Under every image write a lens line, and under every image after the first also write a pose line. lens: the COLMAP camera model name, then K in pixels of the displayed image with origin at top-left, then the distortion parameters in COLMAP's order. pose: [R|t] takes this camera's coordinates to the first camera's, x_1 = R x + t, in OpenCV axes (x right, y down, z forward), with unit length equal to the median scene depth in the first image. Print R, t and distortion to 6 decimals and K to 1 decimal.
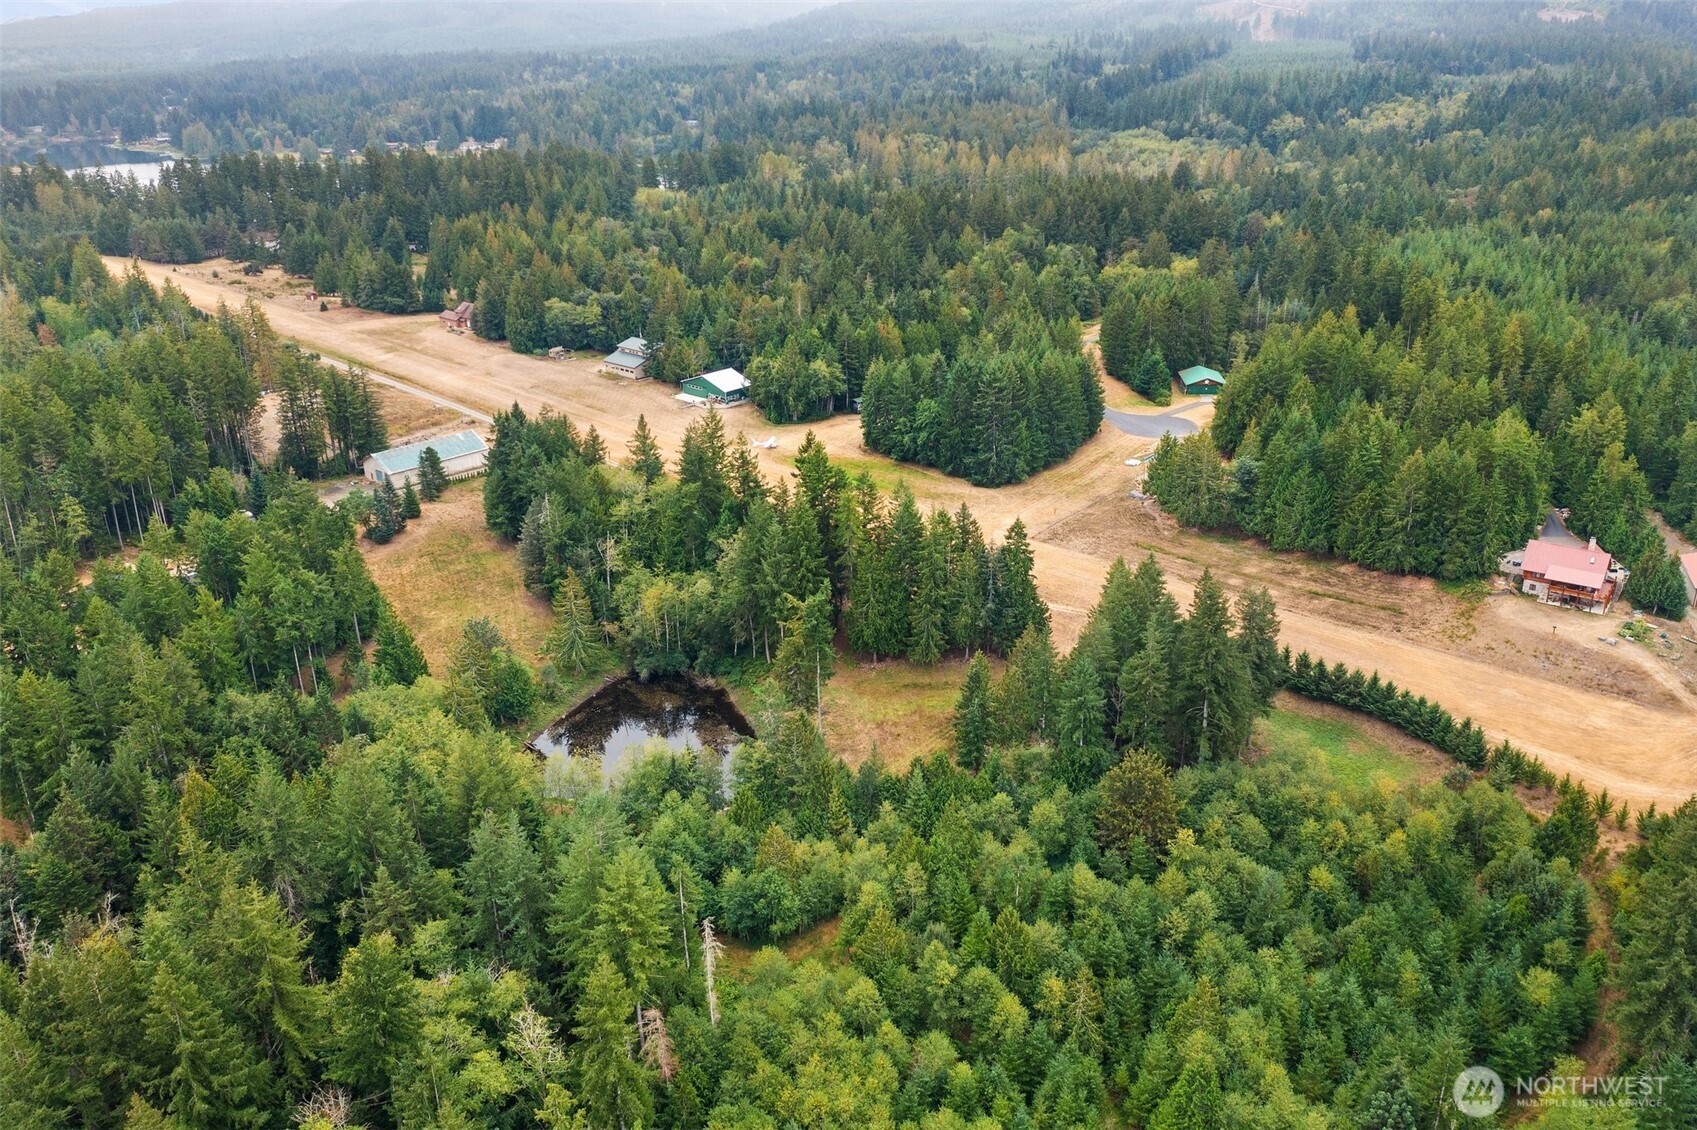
lens RADIAL K [[1357.9, 0, 855.0], [0, 1357.9, 573.9], [0, 0, 1]] dist [-0.004640, -0.034231]
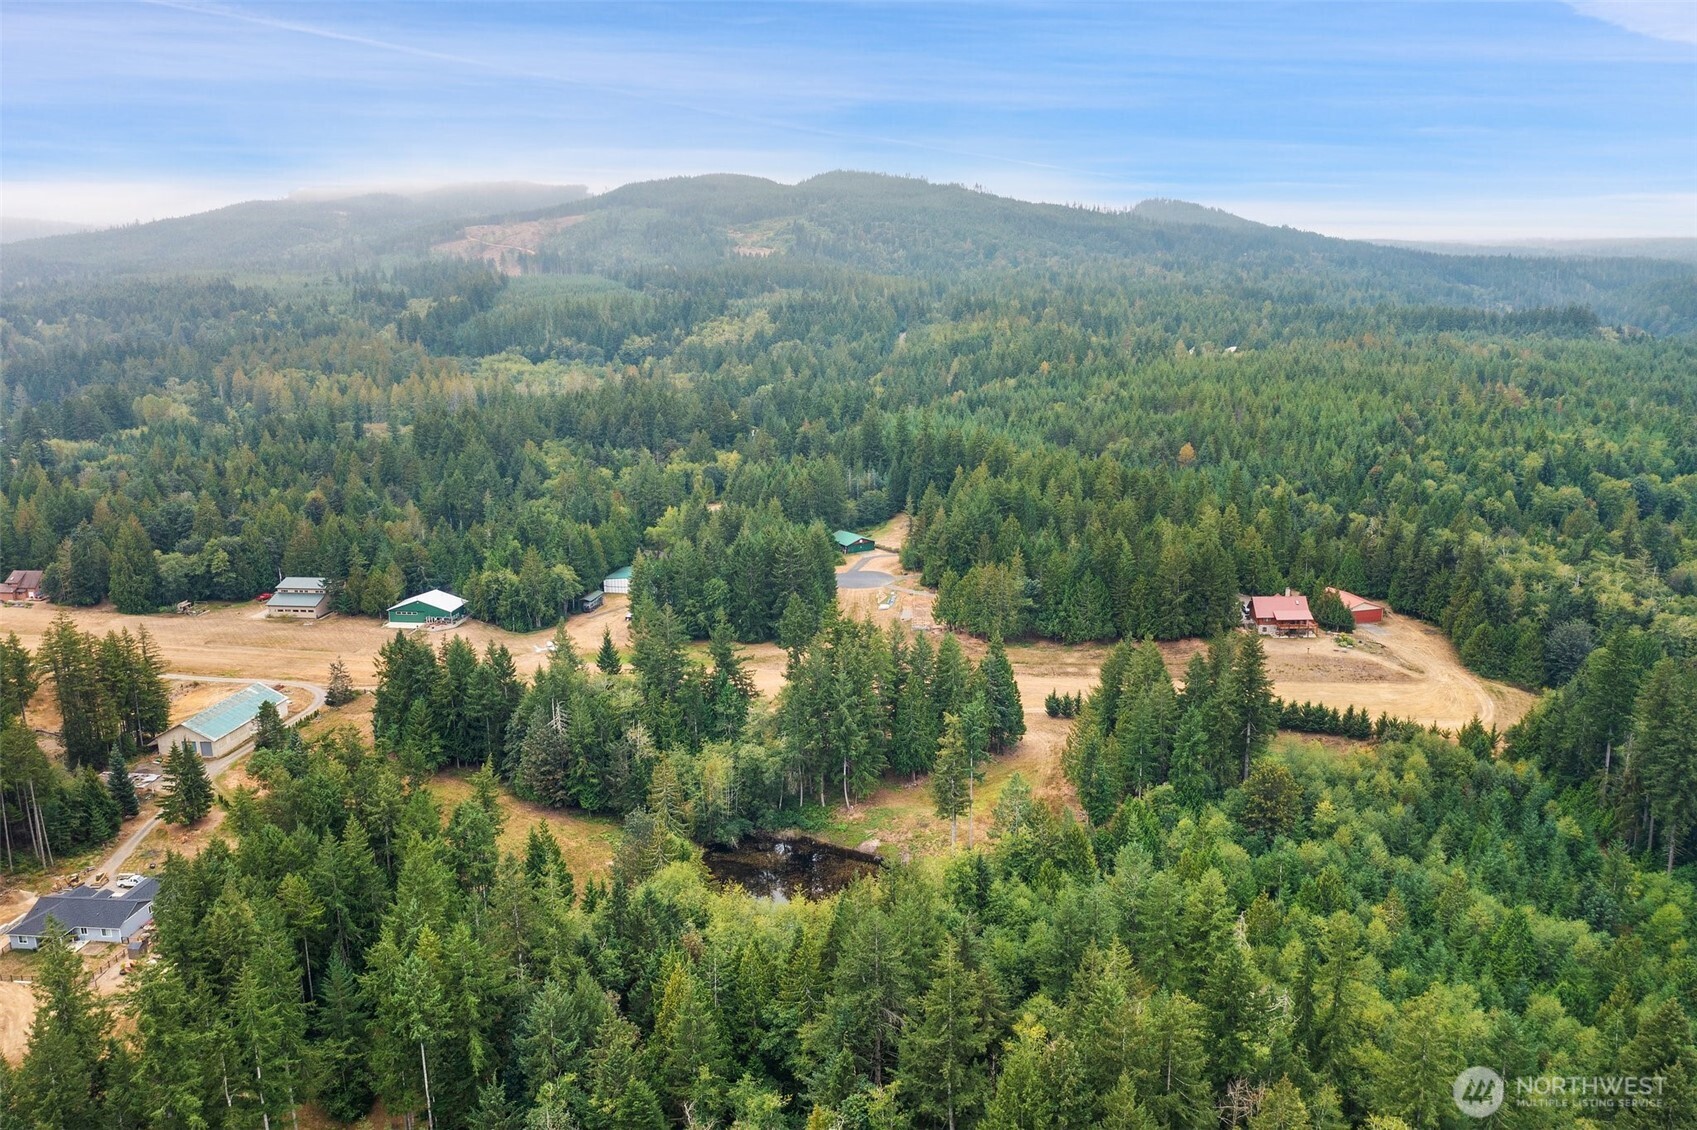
lens RADIAL K [[1357.9, 0, 855.0], [0, 1357.9, 573.9], [0, 0, 1]] dist [-0.004640, -0.034231]
pose [[0.819284, -0.132676, 0.557827, -0.378116], [0.221041, 0.970747, -0.093759, -0.004789], [-0.529069, 0.200118, 0.824645, 0.037036]]
